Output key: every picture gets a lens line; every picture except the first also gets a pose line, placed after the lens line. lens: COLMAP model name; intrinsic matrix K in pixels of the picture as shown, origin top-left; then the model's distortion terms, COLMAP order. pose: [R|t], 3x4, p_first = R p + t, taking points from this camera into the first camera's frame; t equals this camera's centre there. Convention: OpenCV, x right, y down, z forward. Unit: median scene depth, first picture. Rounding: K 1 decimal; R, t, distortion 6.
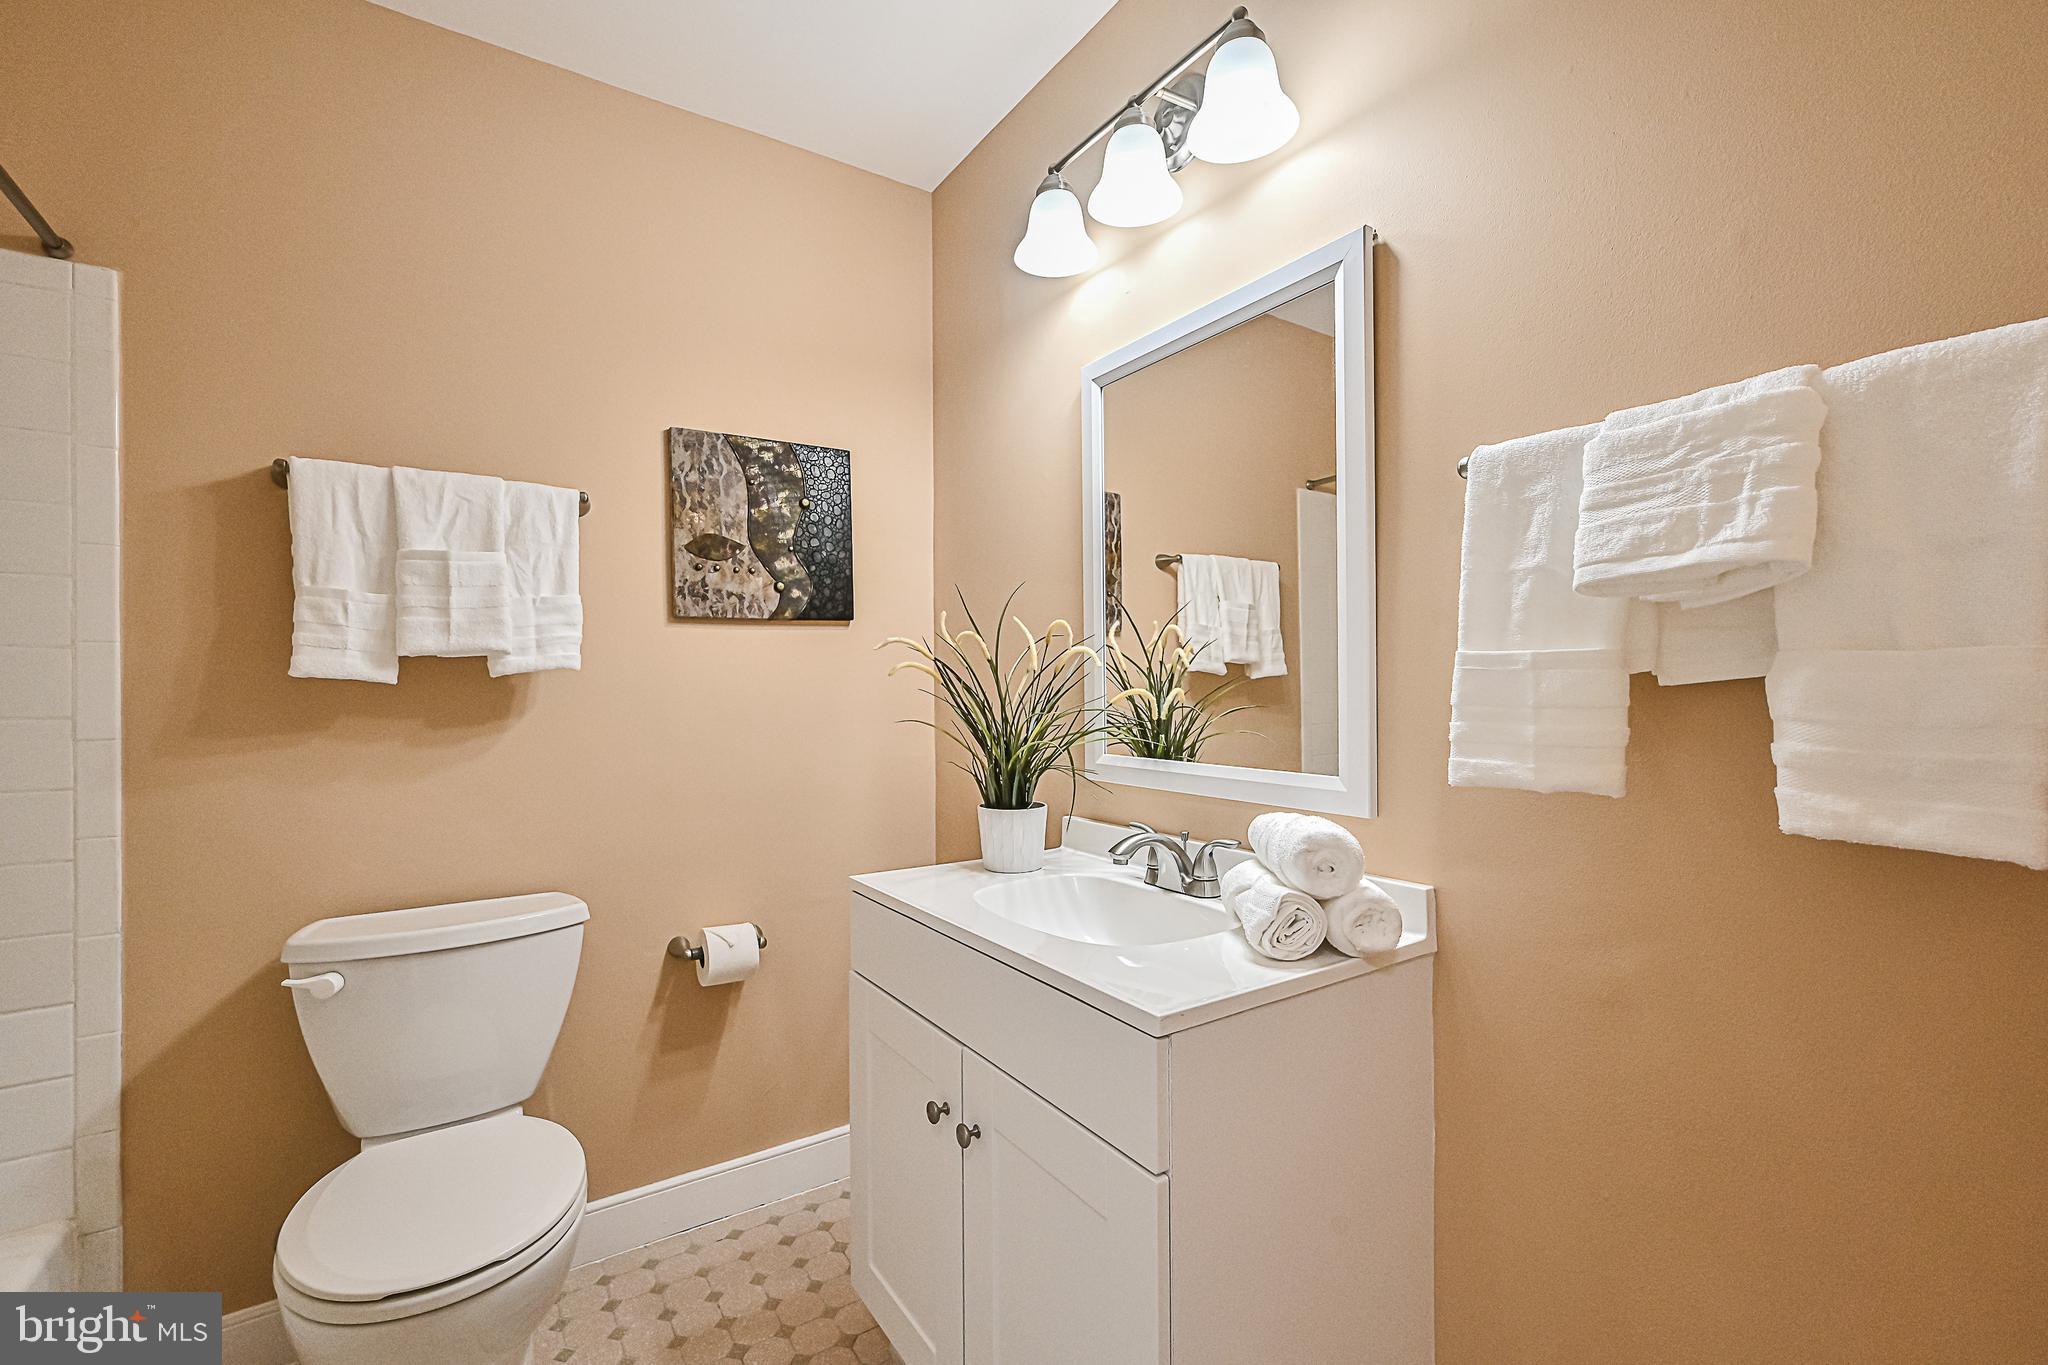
lens RADIAL K [[865.0, 0, 1024.0], [0, 865.0, 682.5], [0, 0, 1]] dist [-0.002233, 0.000025]
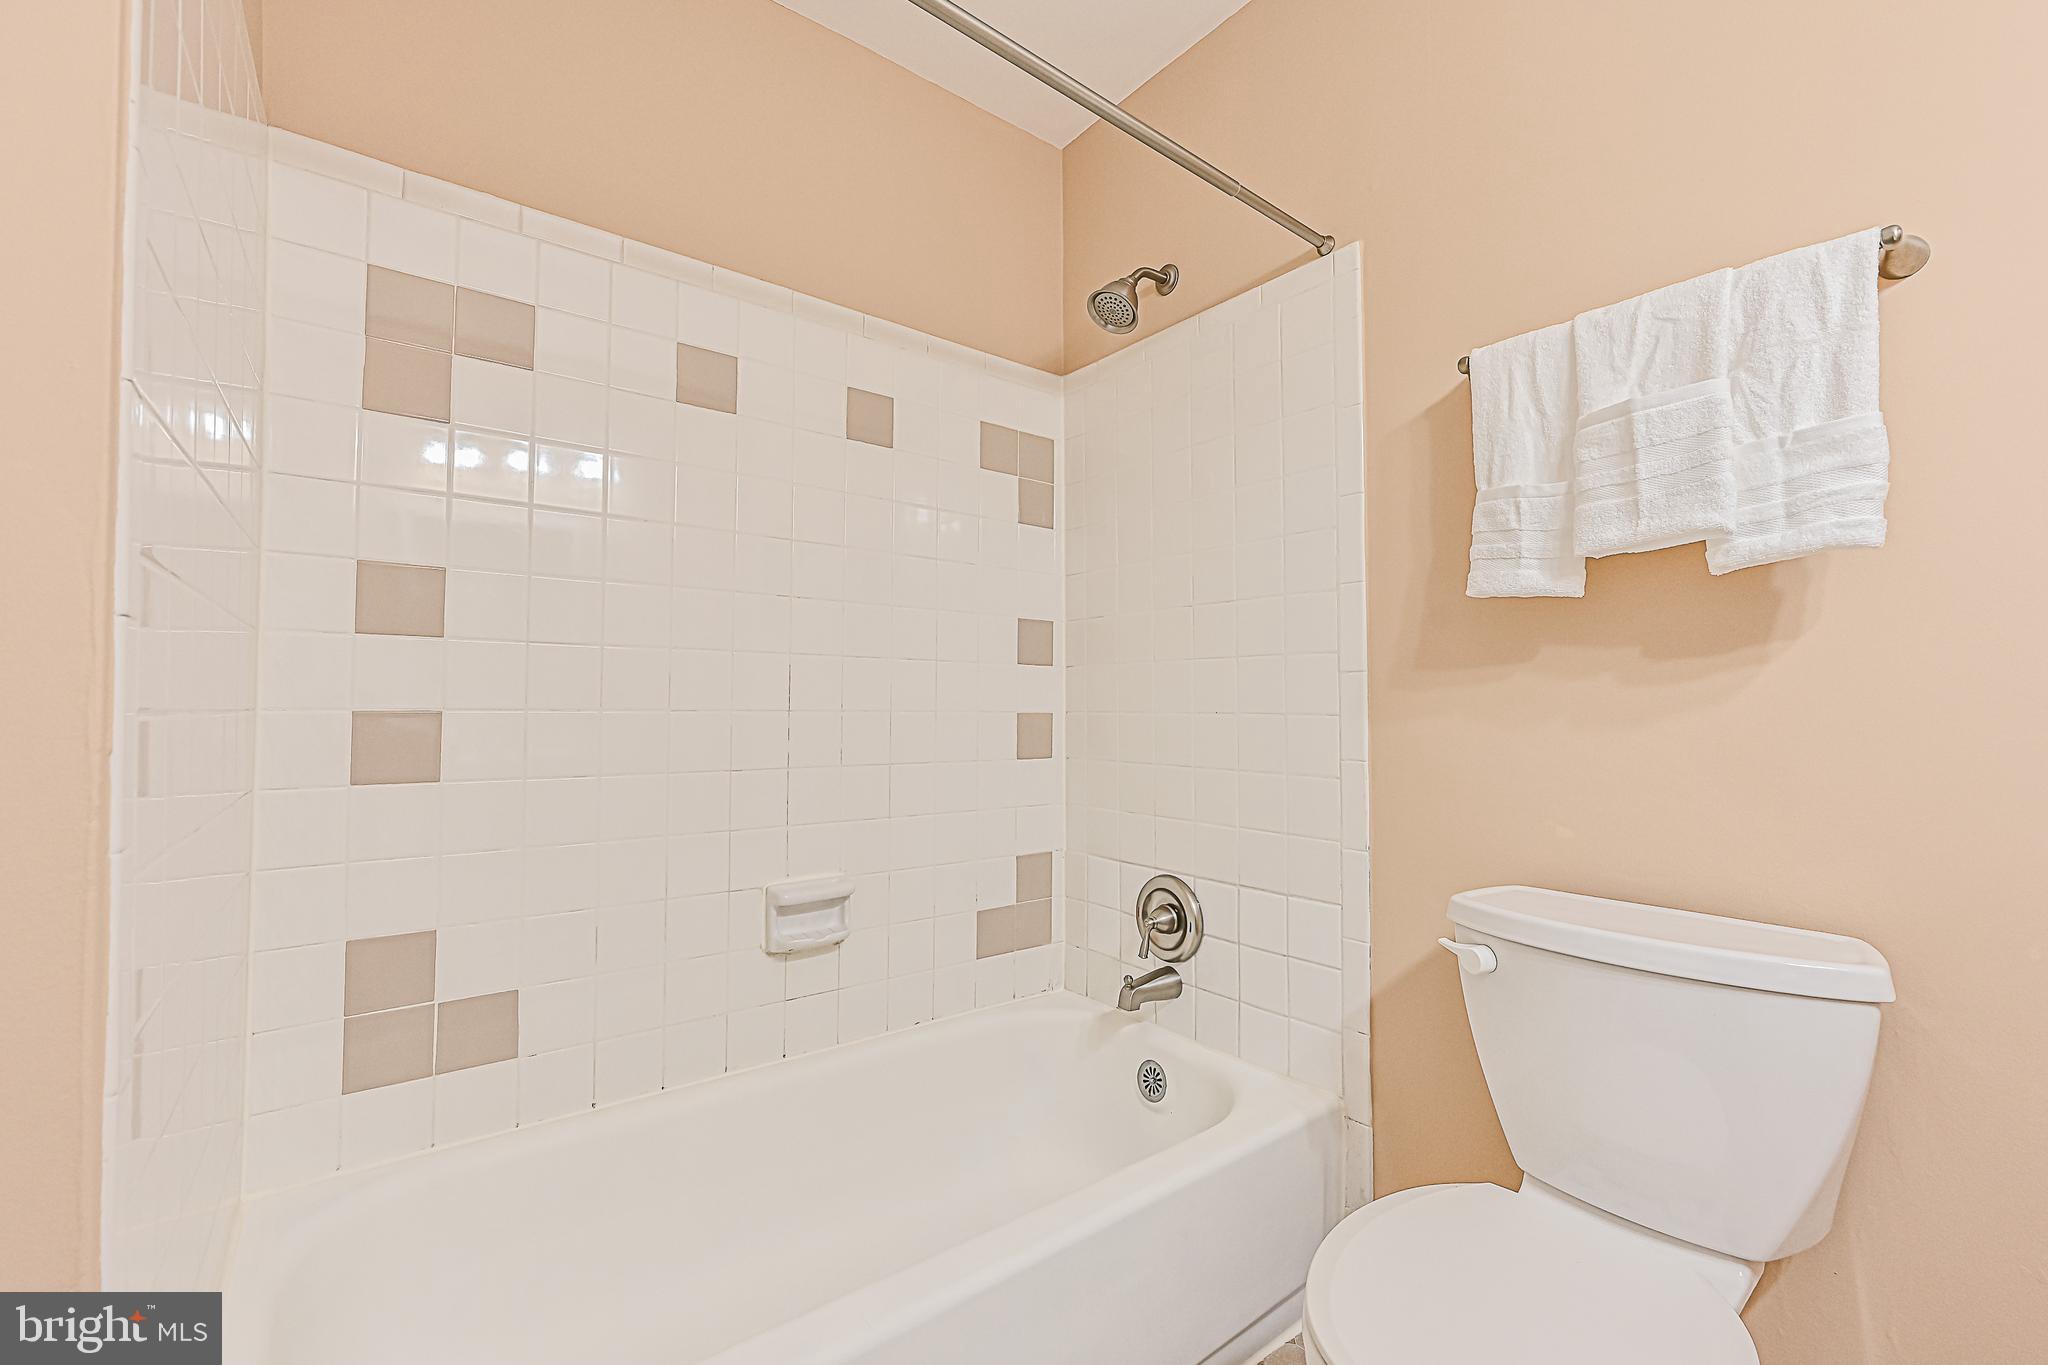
lens RADIAL K [[865.0, 0, 1024.0], [0, 865.0, 682.5], [0, 0, 1]] dist [-0.002233, 0.000025]
pose [[0.077514, -0.015381, -0.996873, -0.008059], [0.010558, 0.999838, -0.014606, 0.081955], [0.996935, -0.009393, 0.077664, 0.445794]]
